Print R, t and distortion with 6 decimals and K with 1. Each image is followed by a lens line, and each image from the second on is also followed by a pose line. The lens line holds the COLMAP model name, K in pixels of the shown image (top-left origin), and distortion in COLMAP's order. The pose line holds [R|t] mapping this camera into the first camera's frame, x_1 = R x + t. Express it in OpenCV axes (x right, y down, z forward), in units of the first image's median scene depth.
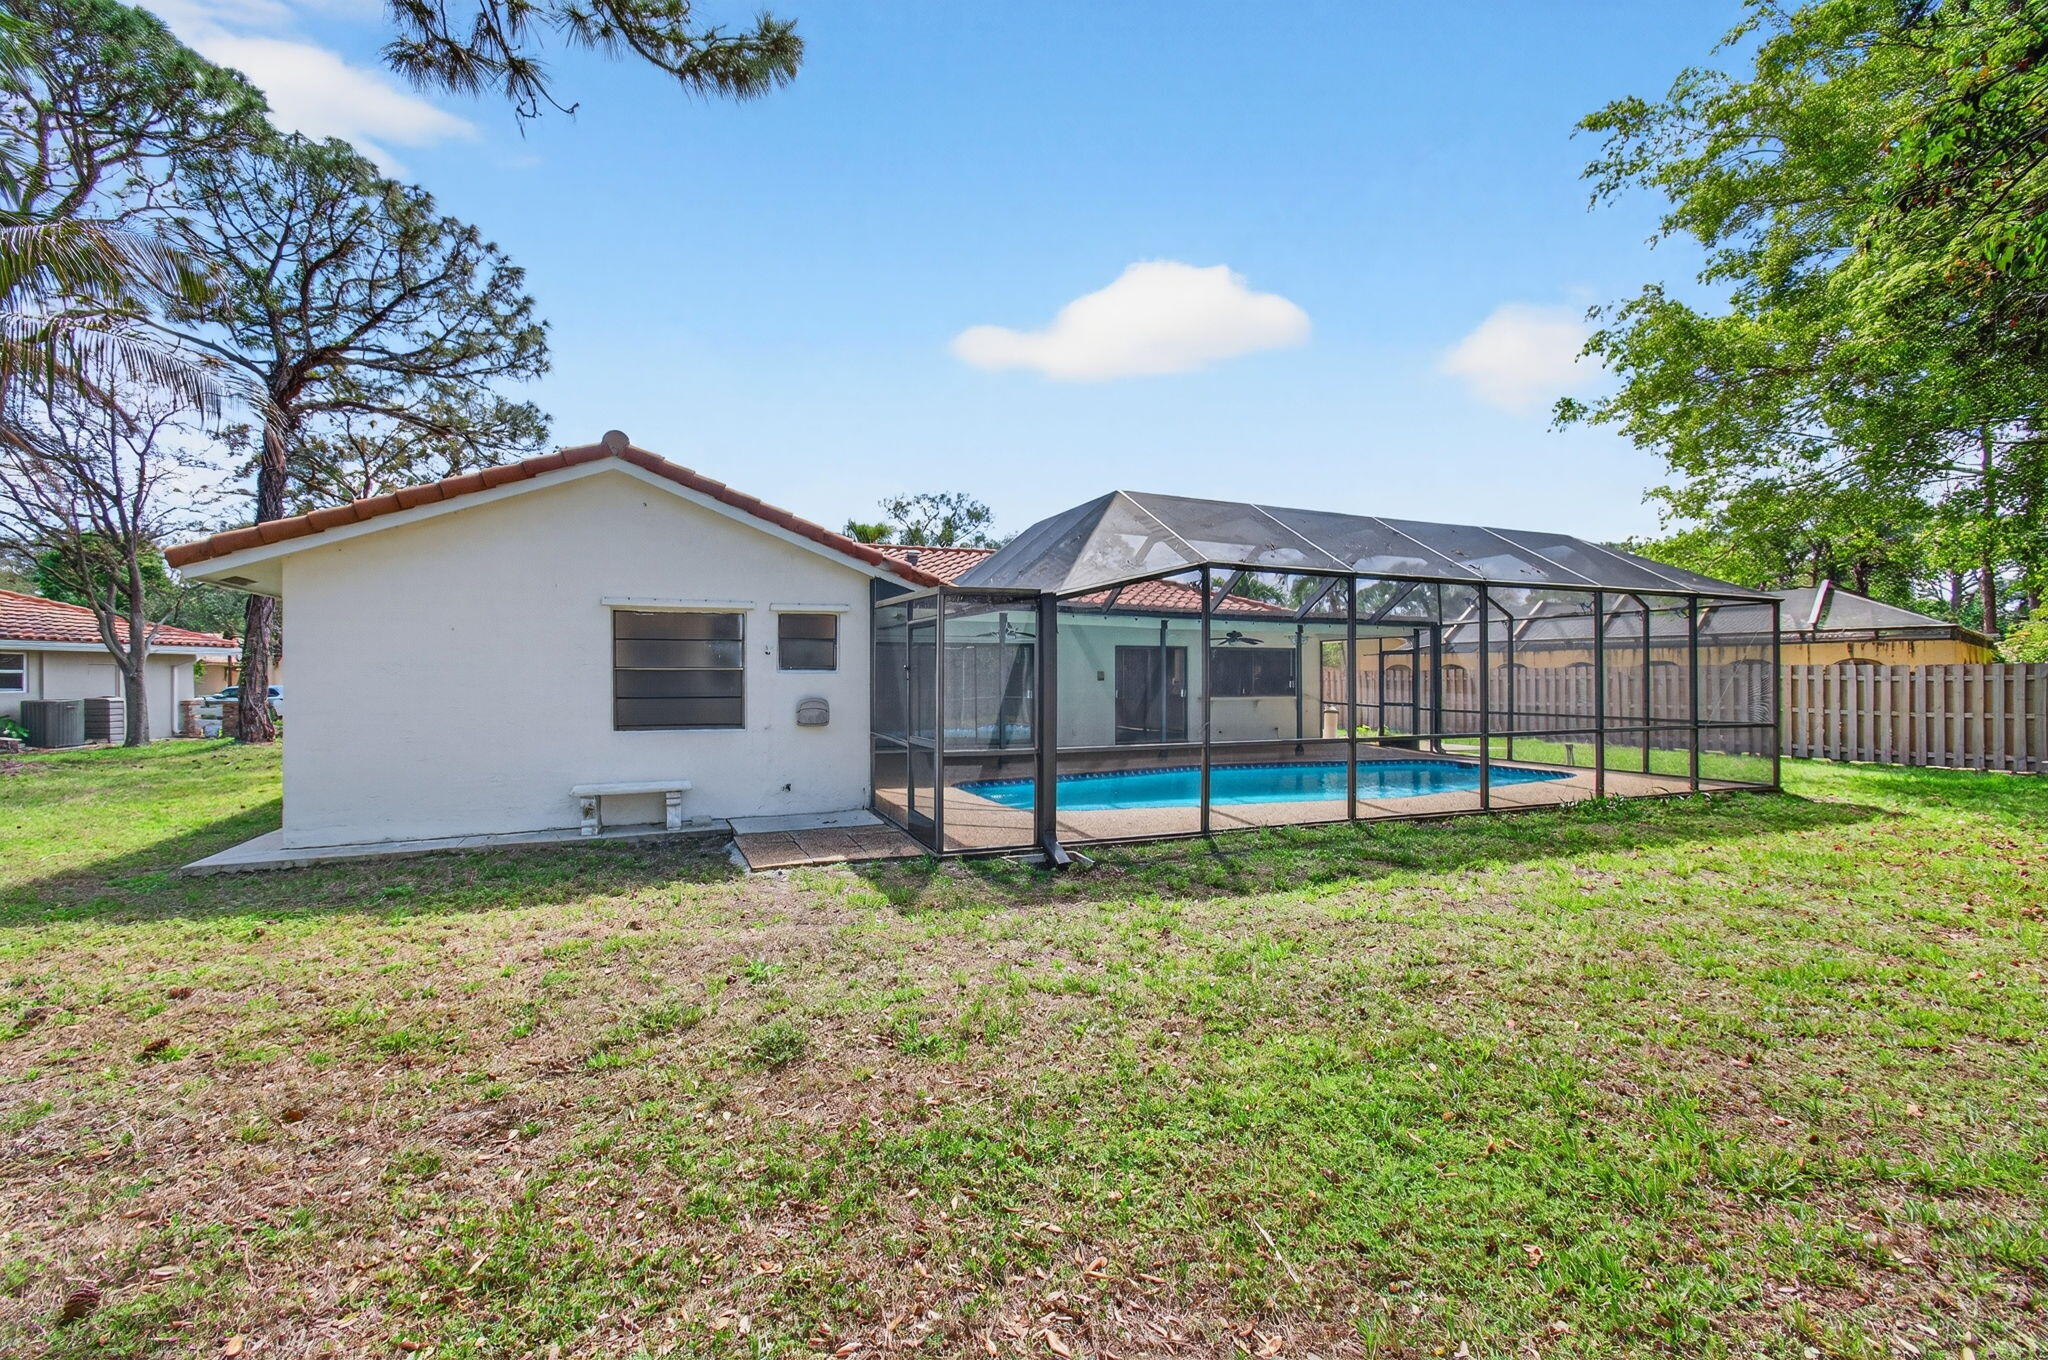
lens RADIAL K [[919.8, 0, 1076.3], [0, 919.8, 727.2], [0, 0, 1]] dist [-0.003761, -0.000705]
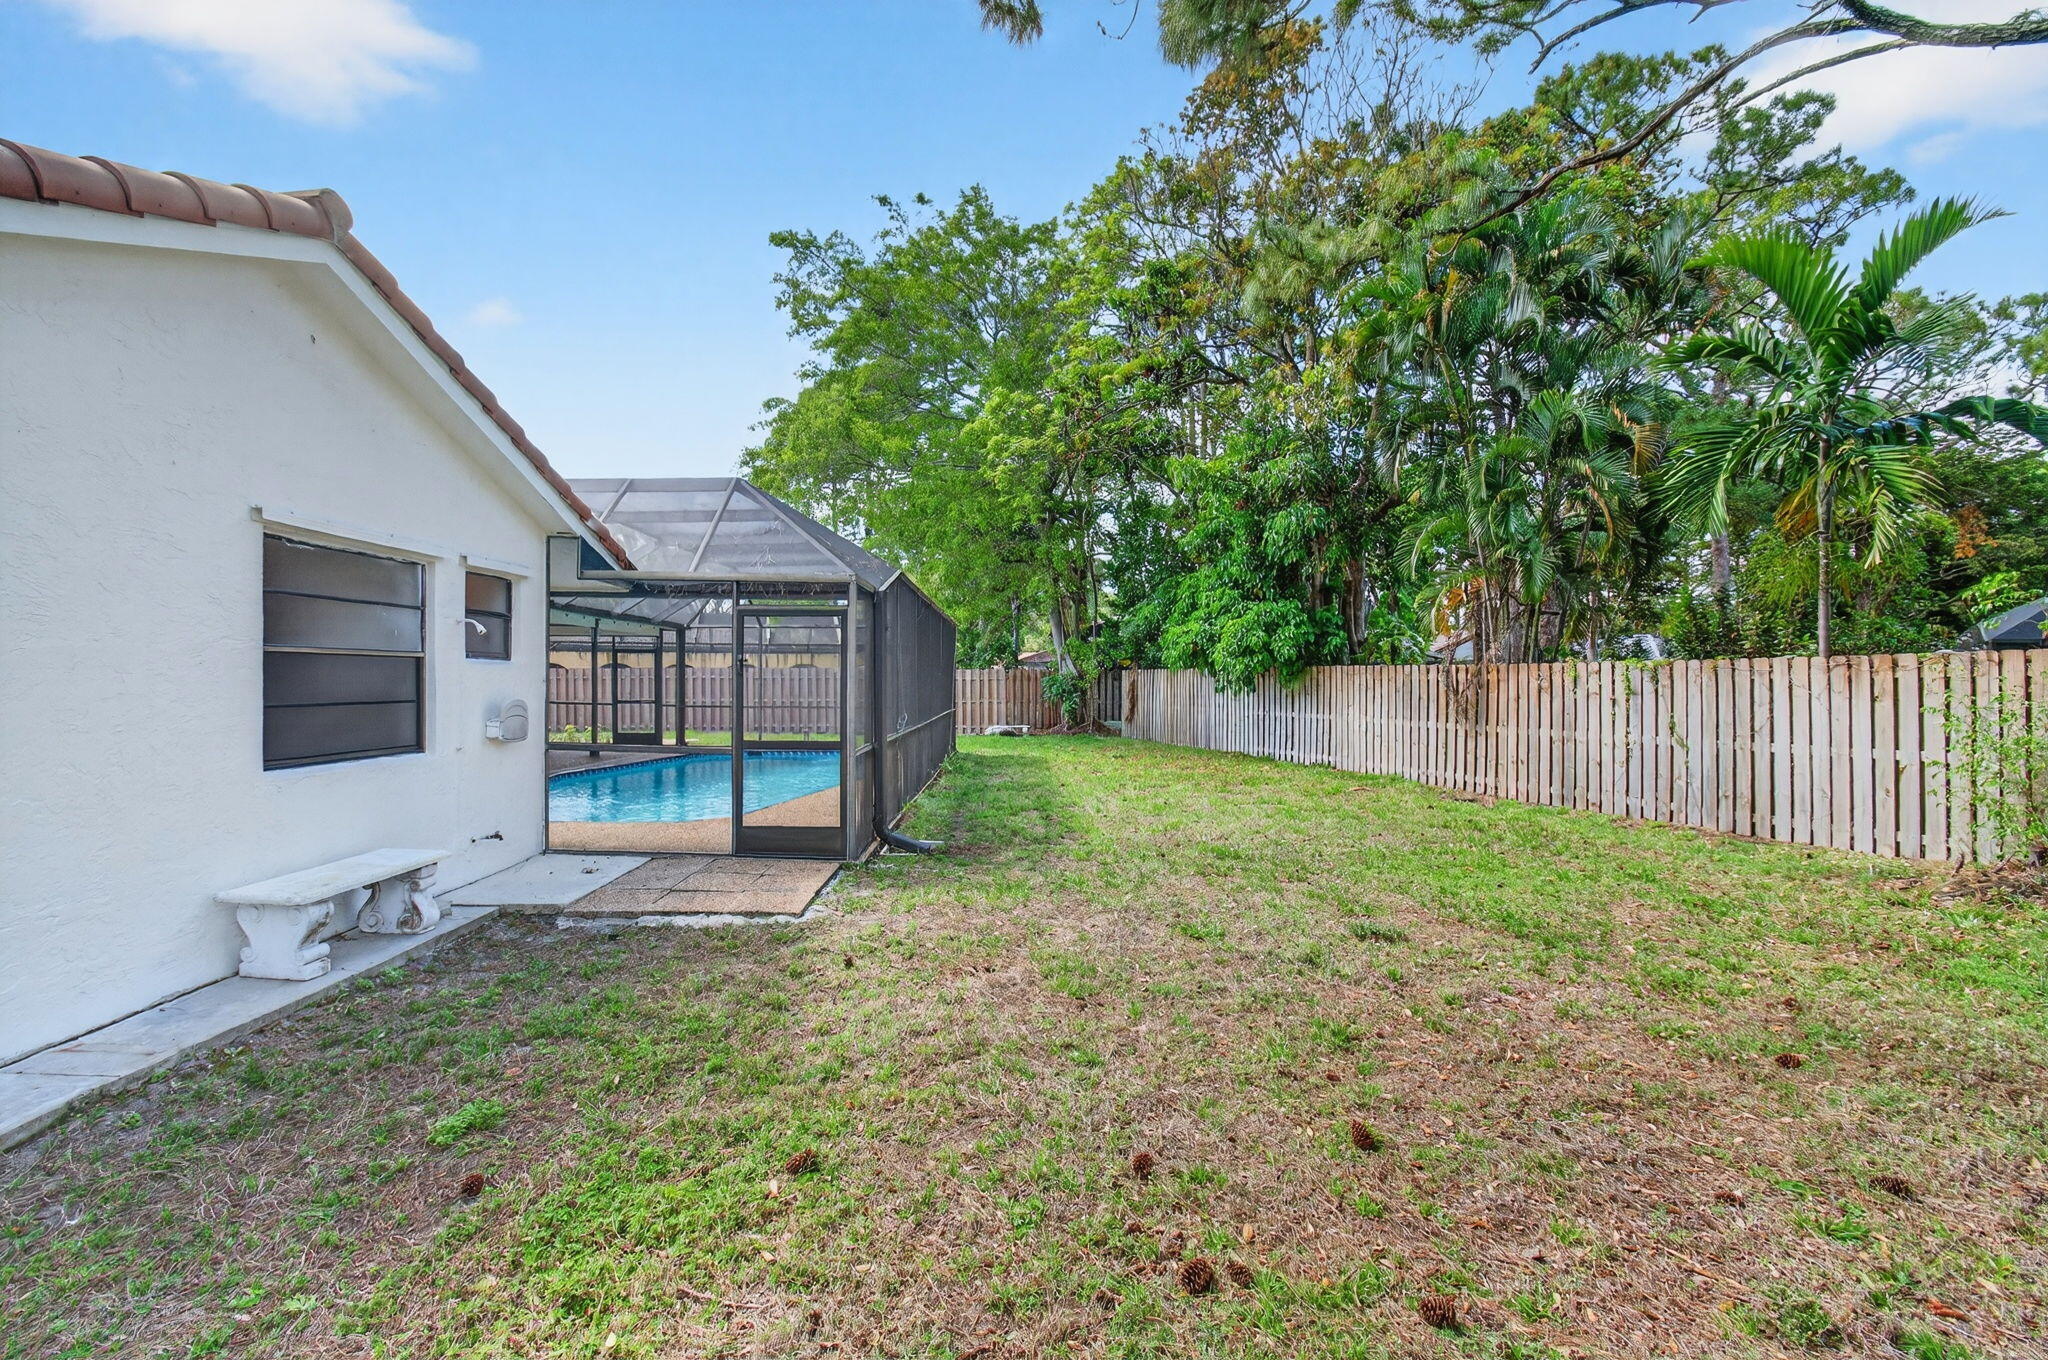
lens RADIAL K [[902.0, 0, 1021.1], [0, 902.0, 671.3], [0, 0, 1]] dist [-0.000610, 0.001021]
pose [[0.398383, 0.008806, 0.917177, -0.705904], [0.047588, 0.998409, -0.030256, -0.015882], [-0.915984, 0.055700, 0.397330, 0.394543]]
